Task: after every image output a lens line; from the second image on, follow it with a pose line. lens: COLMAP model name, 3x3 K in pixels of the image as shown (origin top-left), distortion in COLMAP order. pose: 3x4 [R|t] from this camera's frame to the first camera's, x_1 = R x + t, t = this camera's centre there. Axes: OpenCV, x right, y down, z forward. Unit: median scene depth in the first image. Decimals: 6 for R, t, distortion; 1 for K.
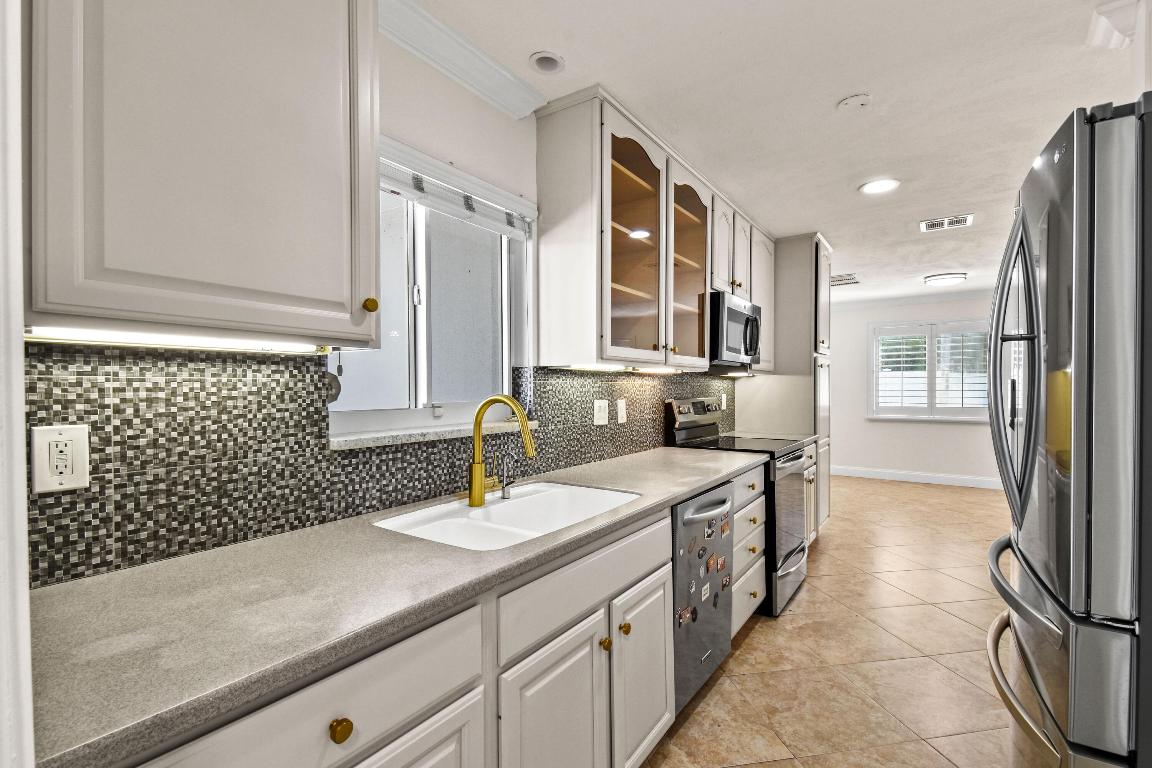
lens RADIAL K [[519.3, 0, 575.0], [0, 519.3, 402.4], [0, 0, 1]] dist [-0.000541, -0.000300]
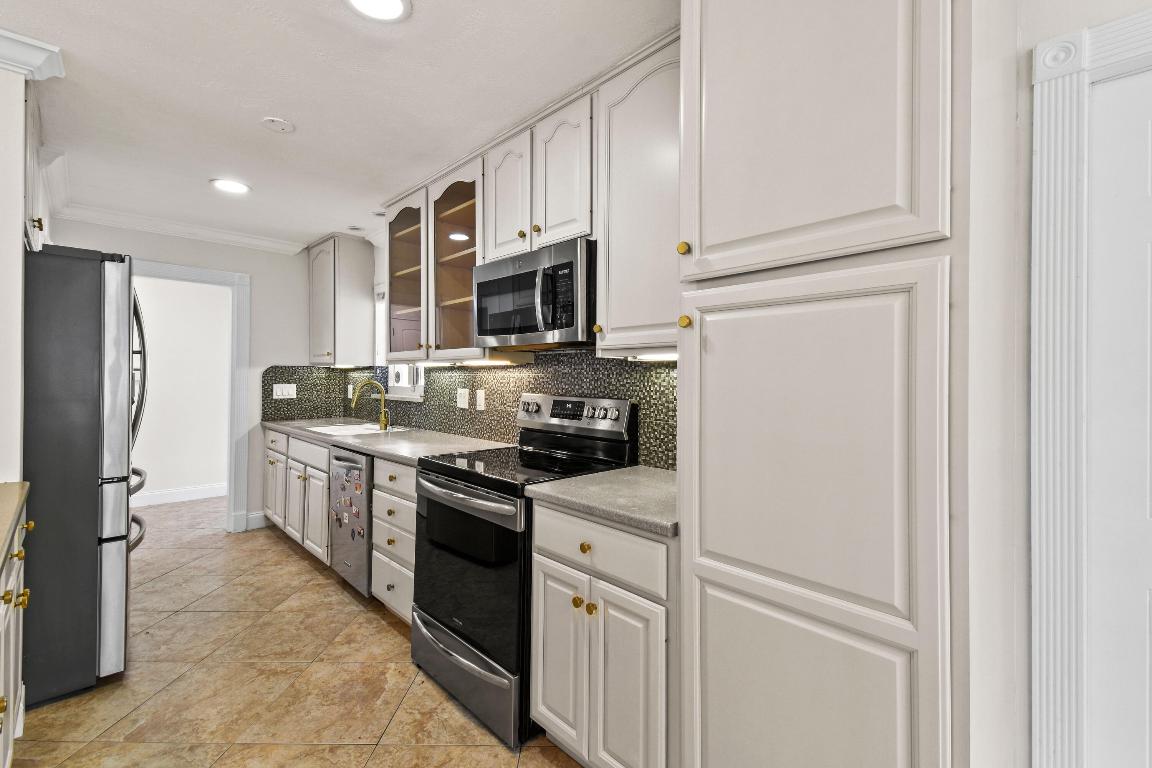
lens RADIAL K [[505.8, 0, 590.0], [0, 505.8, 375.6], [0, 0, 1]] dist [-0.000870, -0.000215]
pose [[-0.174410, 0.015150, -0.984557, 1.216756], [-0.018635, 0.999652, 0.018683, -0.065564], [0.984497, 0.021606, -0.174067, 1.521474]]
